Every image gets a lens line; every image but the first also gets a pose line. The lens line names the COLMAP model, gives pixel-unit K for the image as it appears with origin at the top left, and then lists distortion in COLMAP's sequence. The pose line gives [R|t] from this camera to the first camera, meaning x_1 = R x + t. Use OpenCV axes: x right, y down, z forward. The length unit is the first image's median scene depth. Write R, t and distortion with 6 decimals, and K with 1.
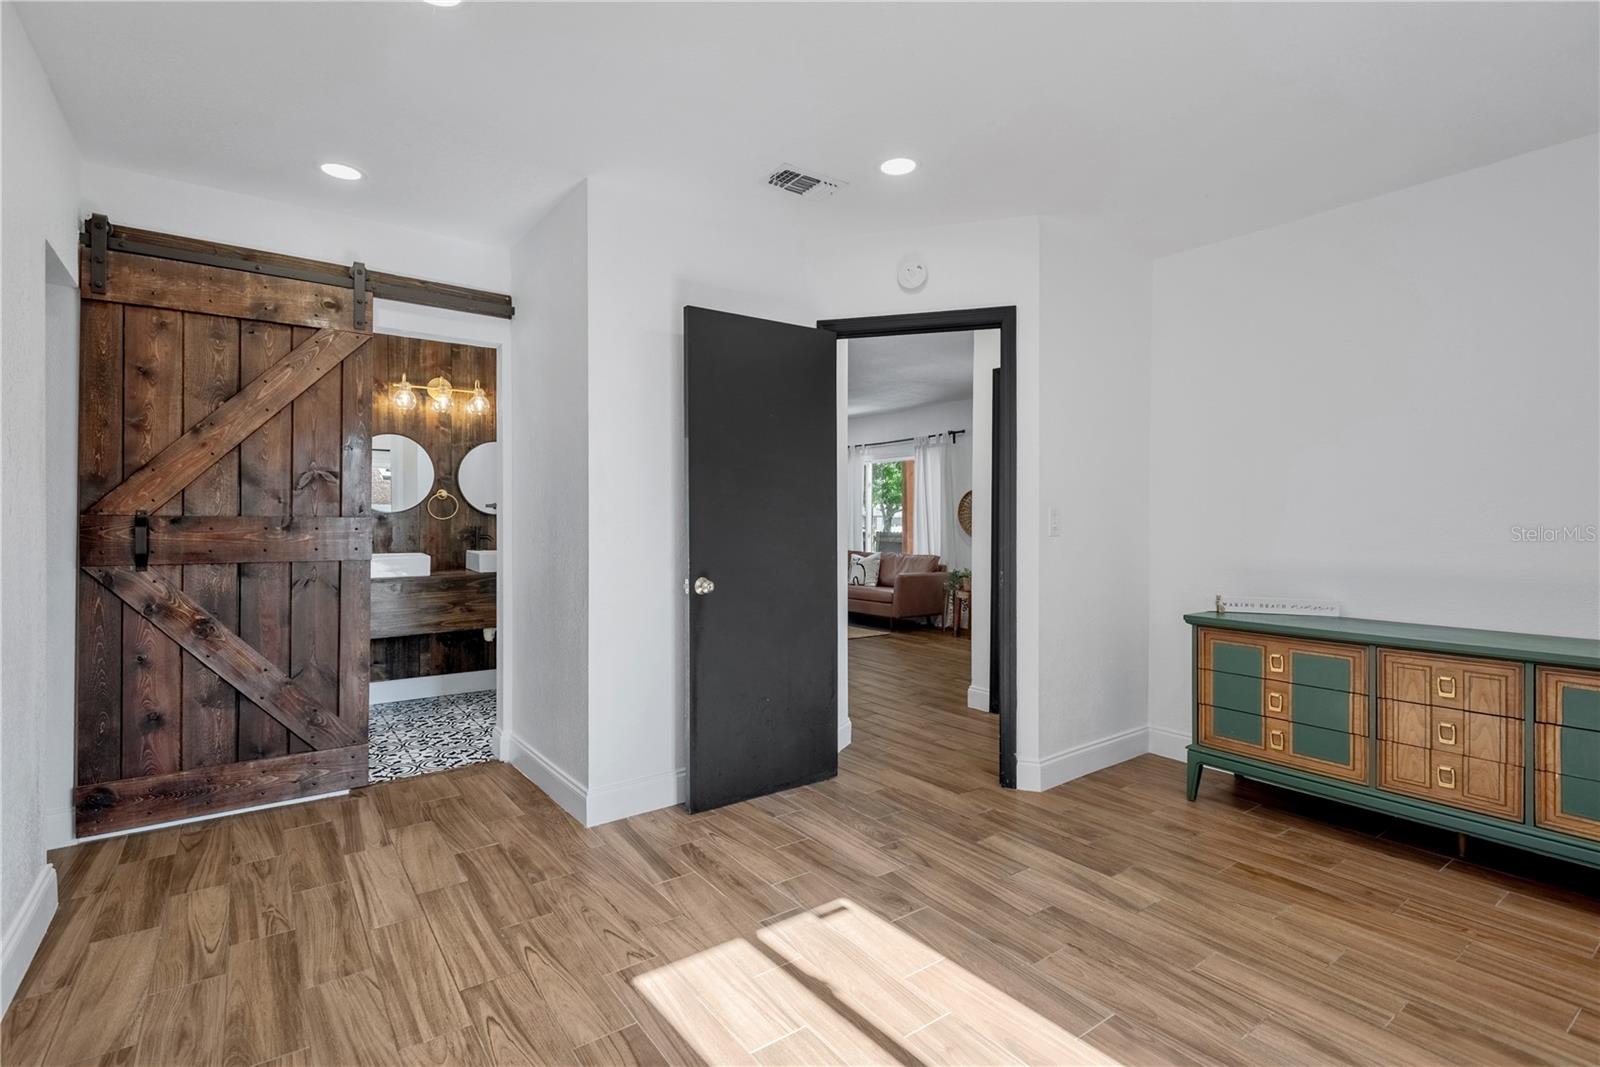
lens RADIAL K [[748.2, 0, 800.0], [0, 748.2, 533.5], [0, 0, 1]] dist [0.010877, -0.000898]
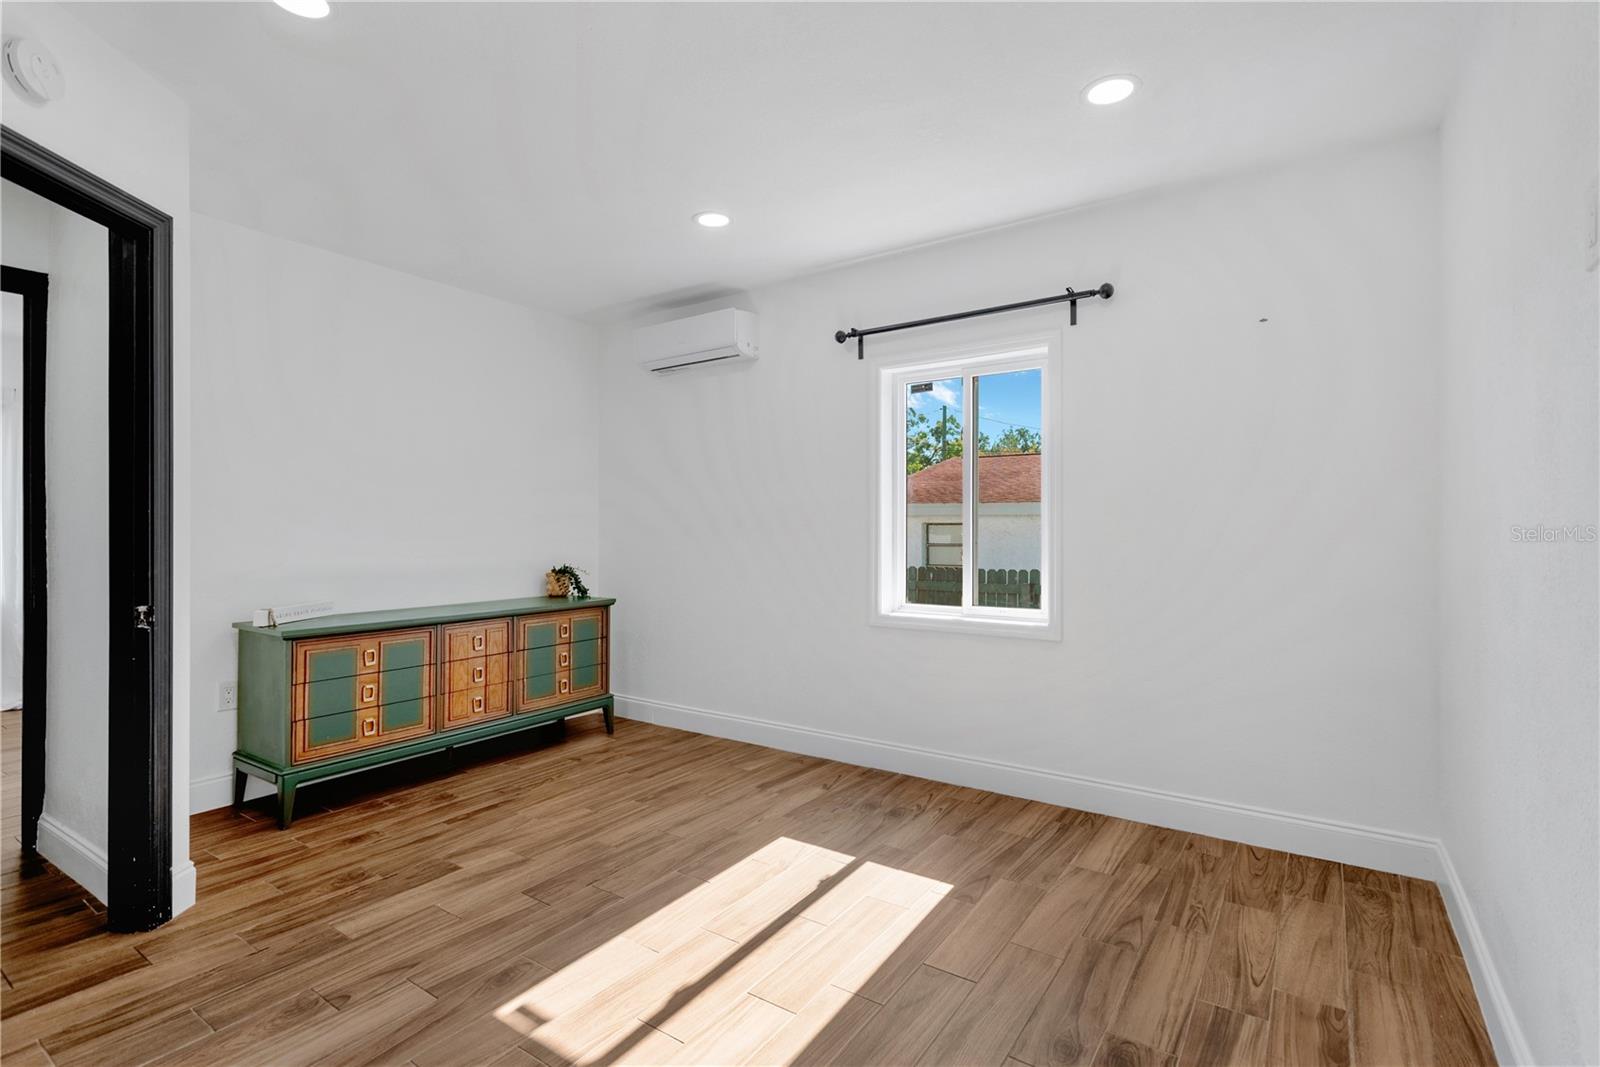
lens RADIAL K [[748.2, 0, 800.0], [0, 748.2, 533.5], [0, 0, 1]] dist [0.010877, -0.000898]
pose [[-0.319024, -0.010419, 0.947689, -0.748160], [0.017967, 0.999693, 0.017039, -0.024304], [-0.947576, 0.022463, -0.318739, 0.891059]]
